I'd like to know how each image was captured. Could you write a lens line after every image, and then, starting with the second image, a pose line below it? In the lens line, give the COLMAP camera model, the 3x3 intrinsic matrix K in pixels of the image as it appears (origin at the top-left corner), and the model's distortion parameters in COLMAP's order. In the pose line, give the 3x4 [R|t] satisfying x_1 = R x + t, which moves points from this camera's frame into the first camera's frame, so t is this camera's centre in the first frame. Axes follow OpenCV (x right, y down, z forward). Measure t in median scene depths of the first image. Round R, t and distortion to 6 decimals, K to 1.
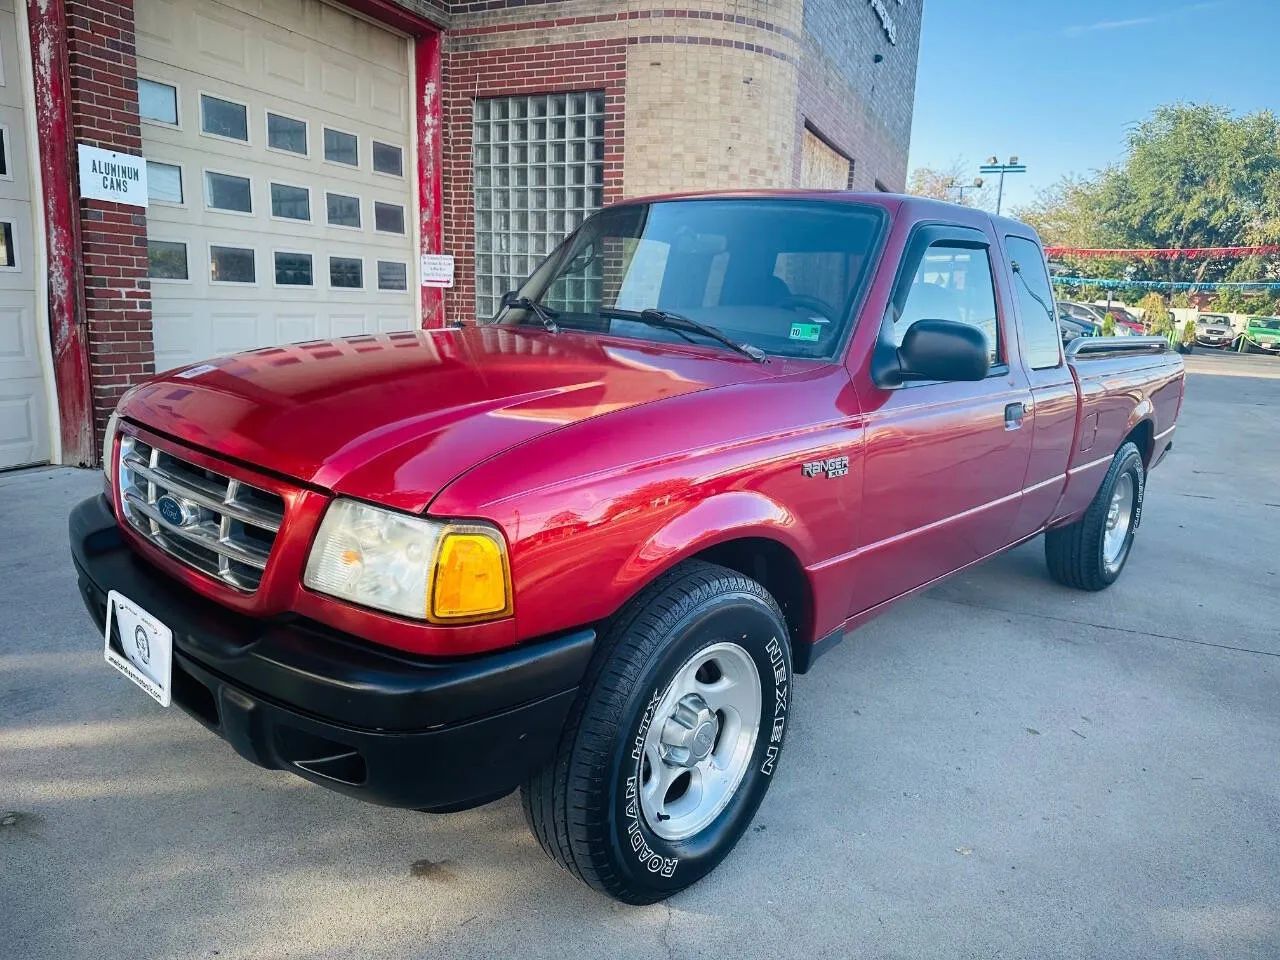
lens RADIAL K [[926.0, 0, 639.2], [0, 926.0, 482.3], [0, 0, 1]] dist [0.001975, -0.017011]
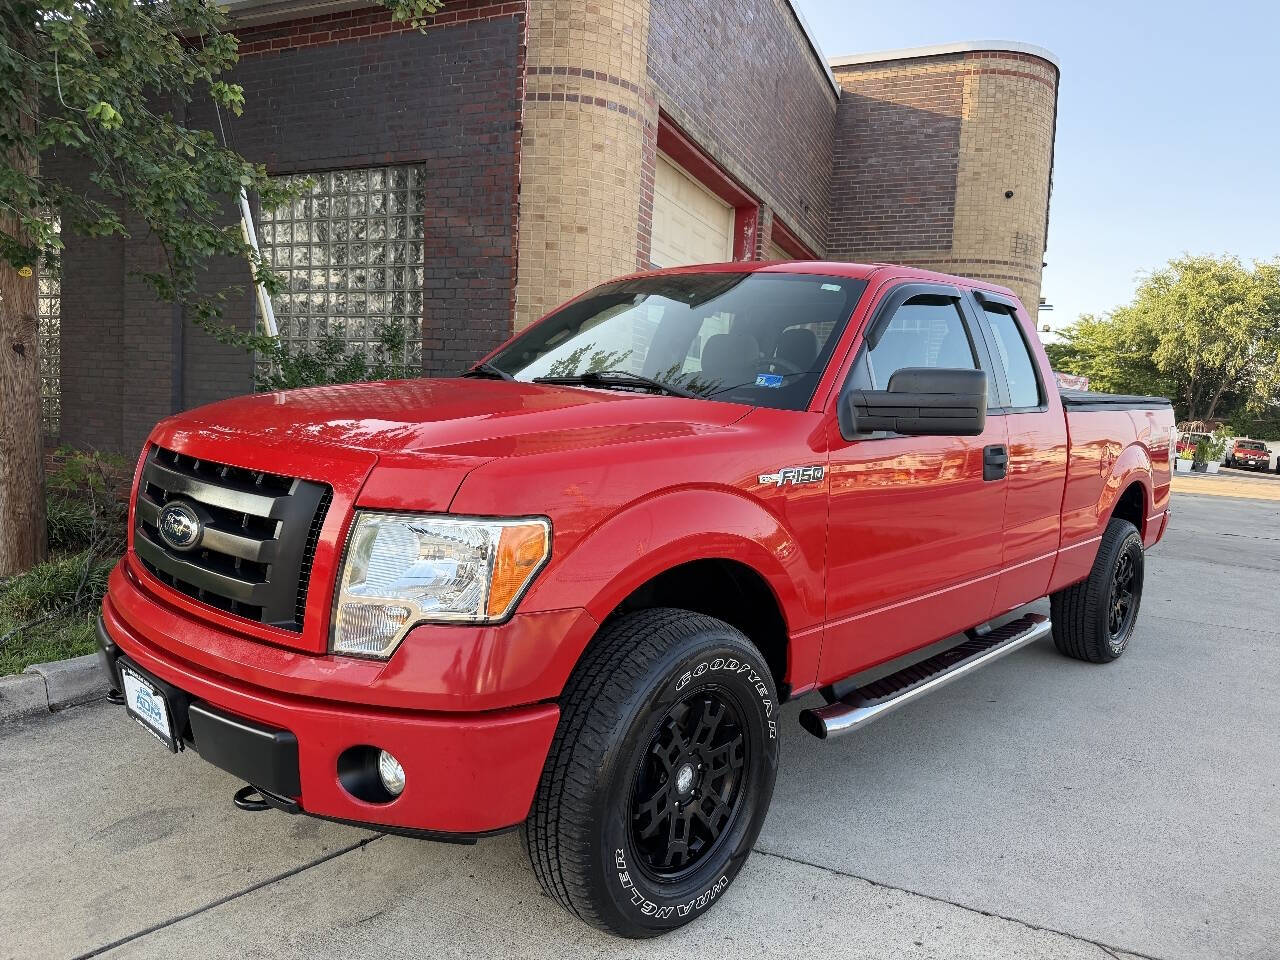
lens RADIAL K [[926.0, 0, 634.6], [0, 926.0, 483.5], [0, 0, 1]] dist [0.001975, -0.017011]
pose [[0.999834, 0.016686, -0.007375, -0.563048], [-0.017437, 0.992940, -0.117329, 0.110842], [0.005365, 0.117438, 0.993066, -0.635774]]
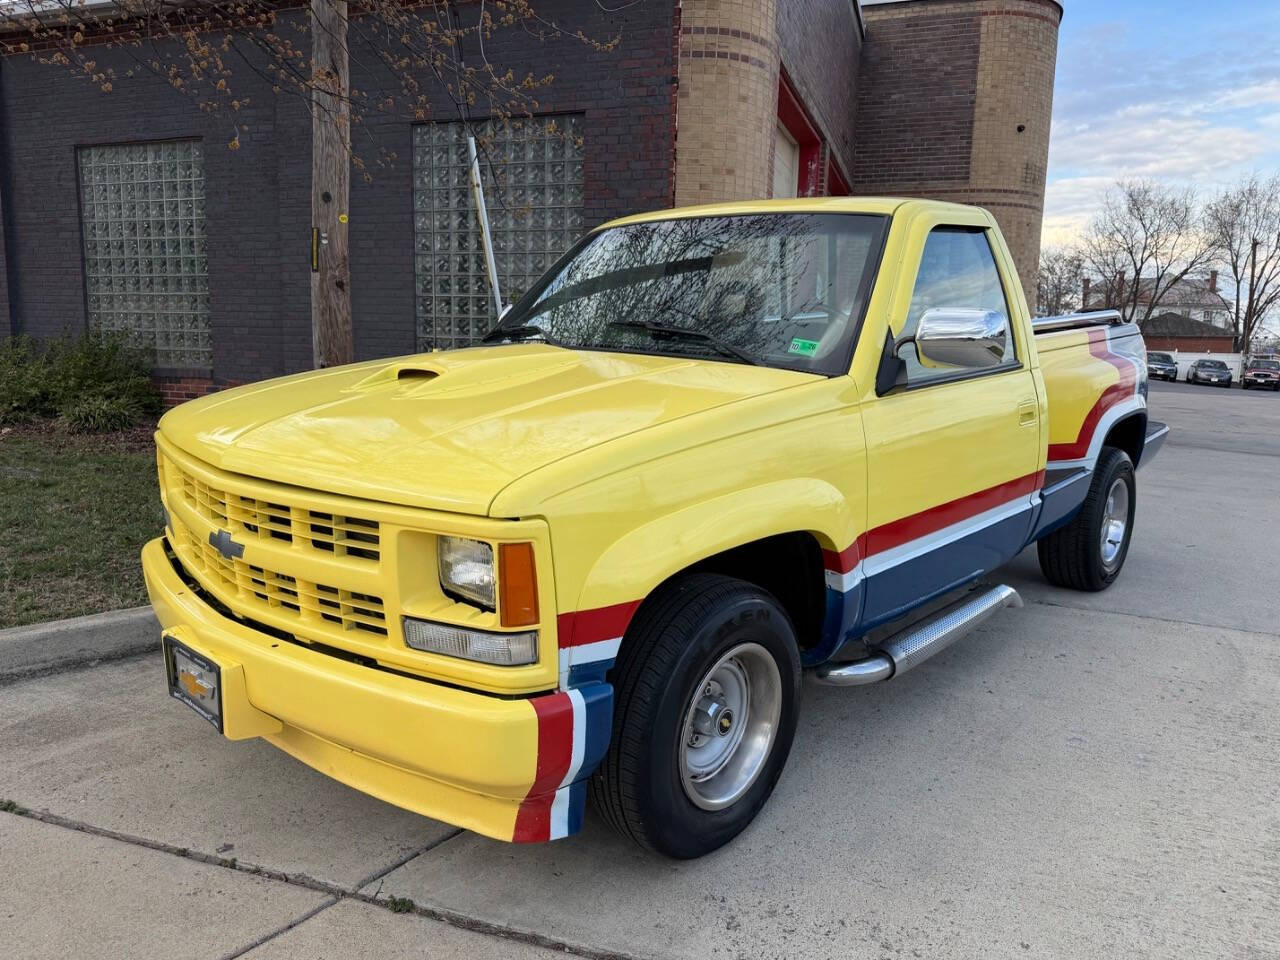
lens RADIAL K [[926.0, 0, 639.7], [0, 926.0, 481.0], [0, 0, 1]] dist [0.001975, -0.017011]
pose [[0.997763, -0.017752, 0.064445, -0.788348], [0.020786, 0.998691, -0.046726, 0.151785], [-0.063531, 0.047961, 0.996827, -0.776676]]
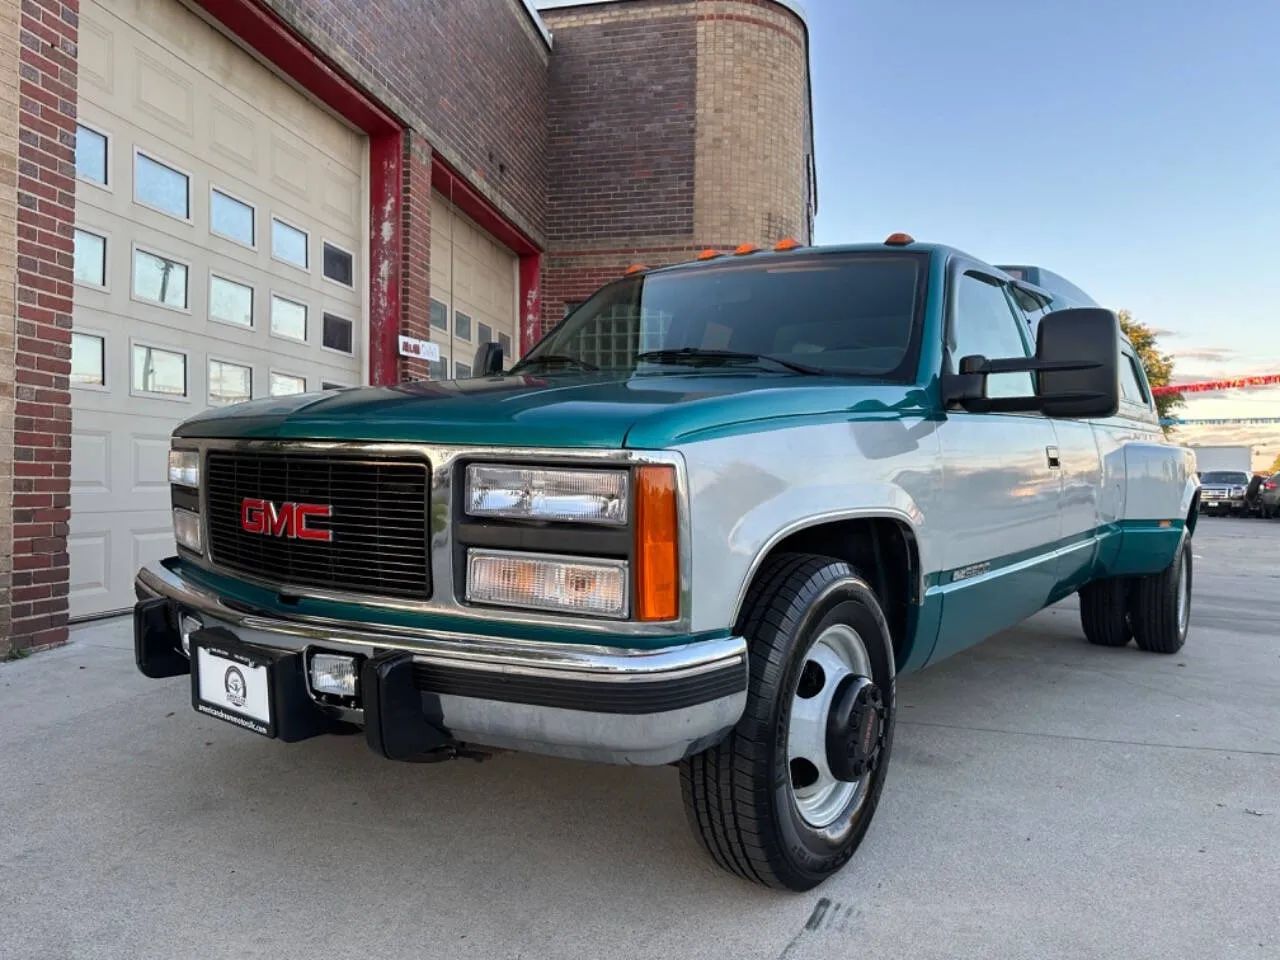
lens RADIAL K [[926.0, 0, 637.9], [0, 926.0, 511.6], [0, 0, 1]] dist [0.001975, -0.017011]
pose [[0.982270, -0.024981, 0.185799, -0.352845], [0.054923, 0.985942, -0.157802, 0.095233], [-0.179245, 0.165209, 0.969834, -0.254351]]
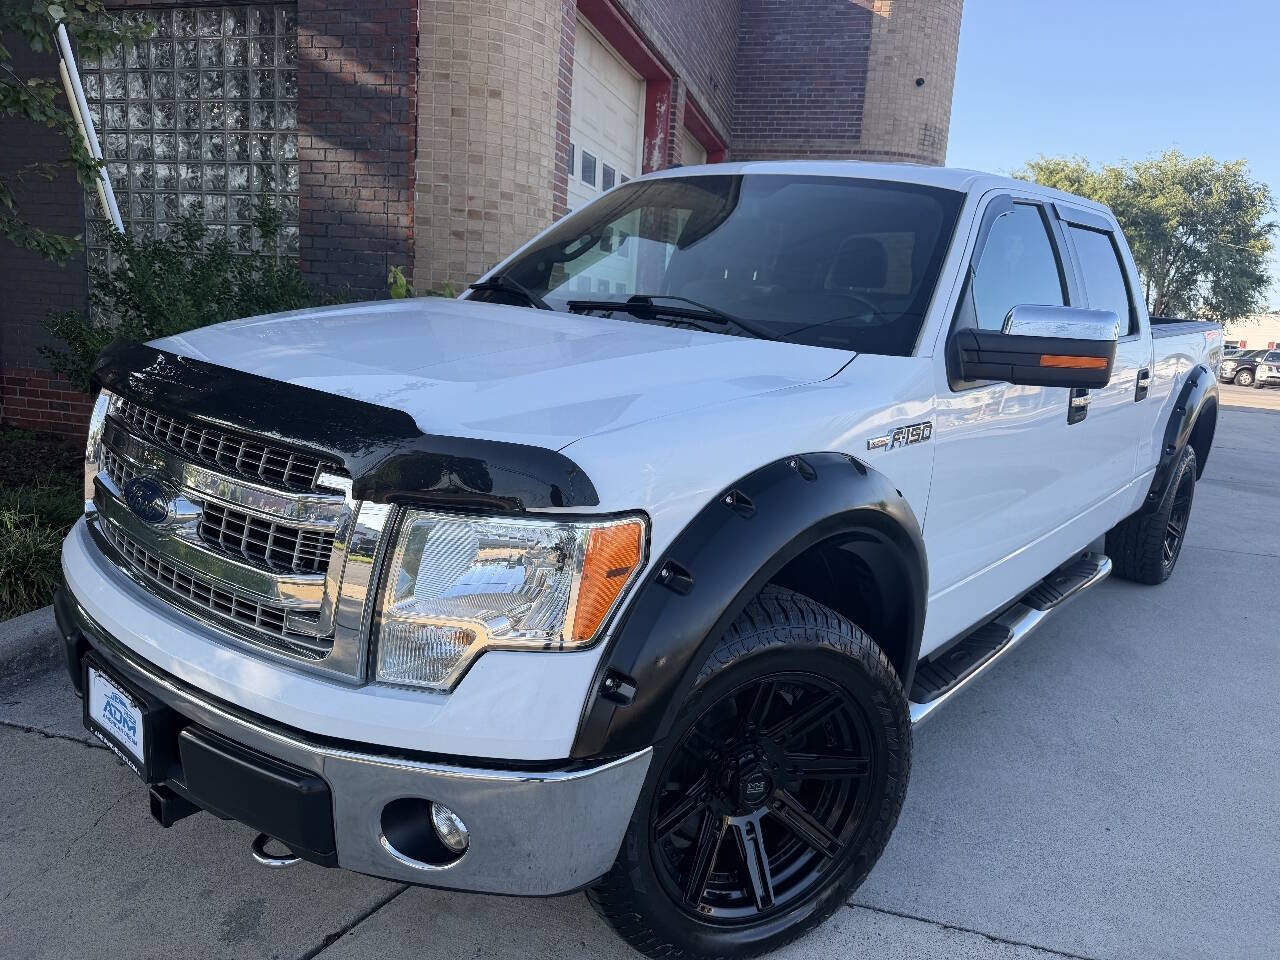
lens RADIAL K [[926.0, 0, 641.4], [0, 926.0, 483.3], [0, 0, 1]] dist [0.001975, -0.017011]
pose [[0.989530, -0.000075, 0.144326, -0.613262], [0.000755, 0.999989, -0.004660, 0.084342], [-0.144324, 0.004720, 0.989519, -0.542576]]
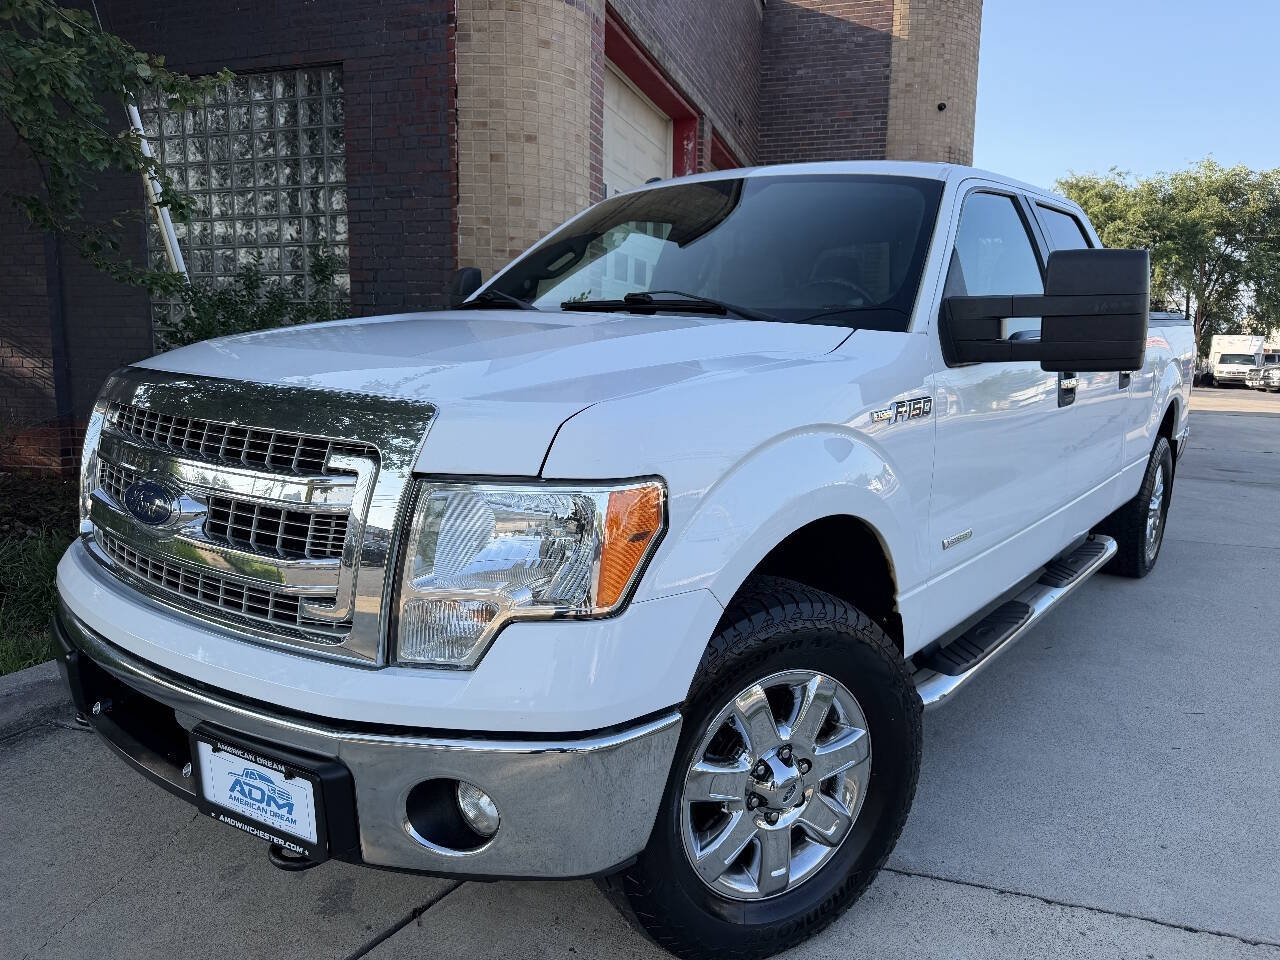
lens RADIAL K [[926.0, 0, 641.0], [0, 926.0, 481.6], [0, 0, 1]] dist [0.001975, -0.017011]
pose [[0.994190, -0.034304, 0.102023, -0.619199], [0.039310, 0.998099, -0.047467, 0.096839], [-0.100200, 0.051202, 0.993649, -0.560391]]
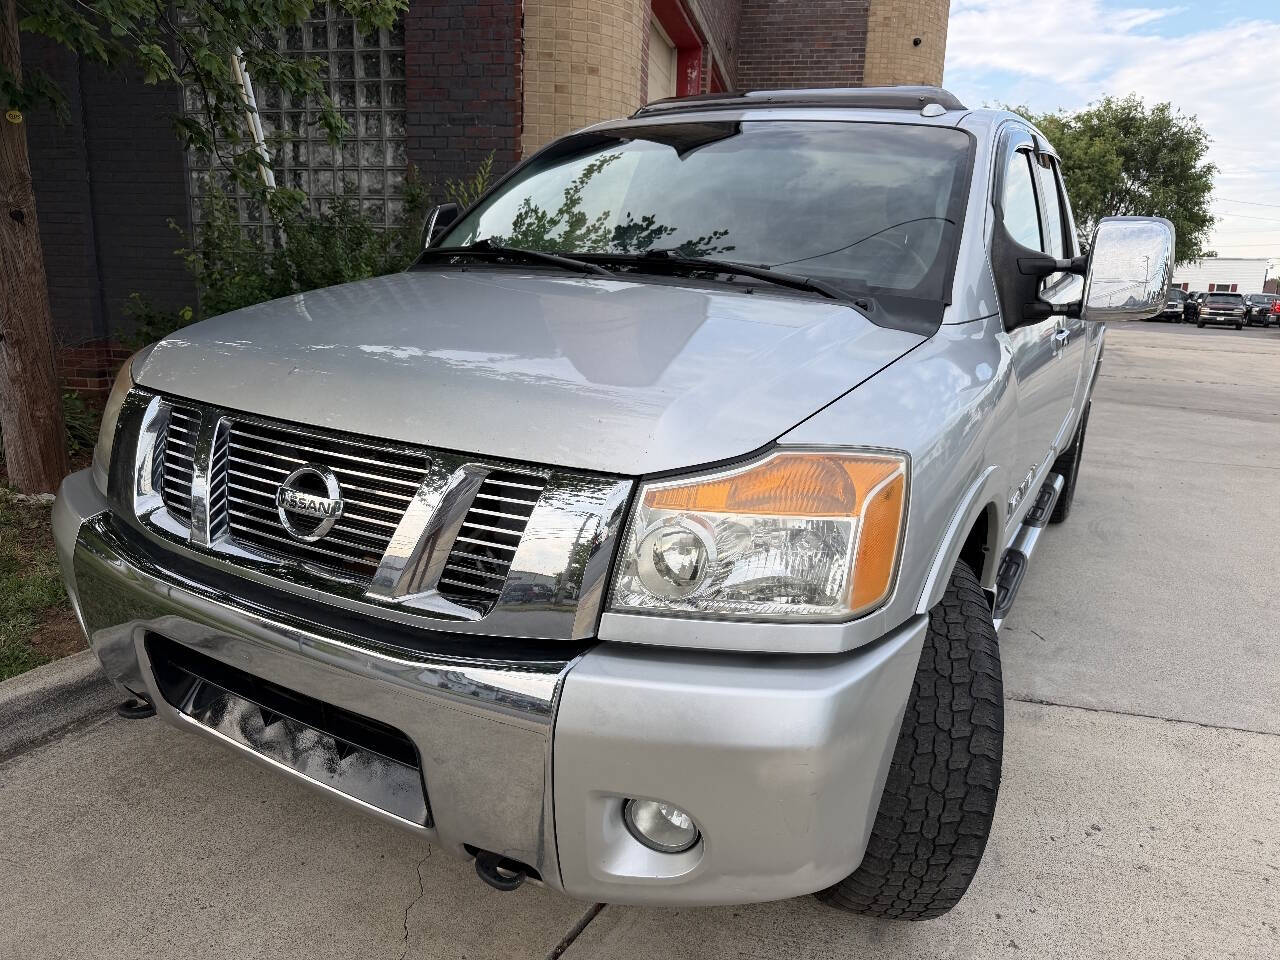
lens RADIAL K [[926.0, 0, 645.8], [0, 926.0, 484.4], [0, 0, 1]] dist [0.001975, -0.017011]
pose [[0.979582, -0.047089, 0.195452, -0.747805], [0.040107, 0.998413, 0.039534, 0.096560], [-0.197003, -0.030888, 0.979916, -0.598162]]
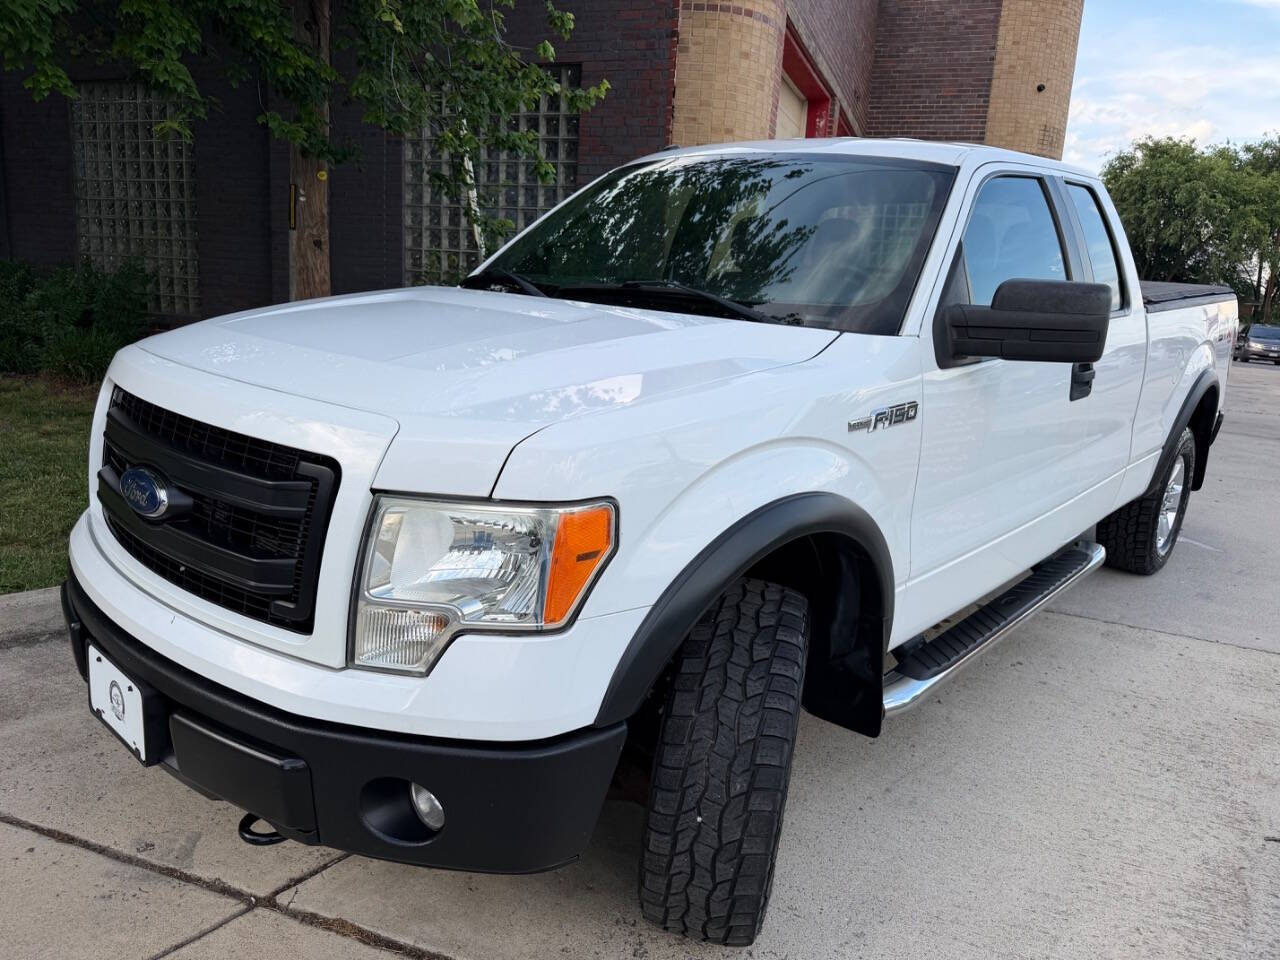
lens RADIAL K [[926.0, 0, 634.0], [0, 926.0, 485.6], [0, 0, 1]] dist [0.001975, -0.017011]
pose [[0.998536, 0.013167, 0.052473, -0.765965], [-0.013945, 0.999798, 0.014490, 0.131306], [-0.052272, -0.015200, 0.998517, -0.770832]]
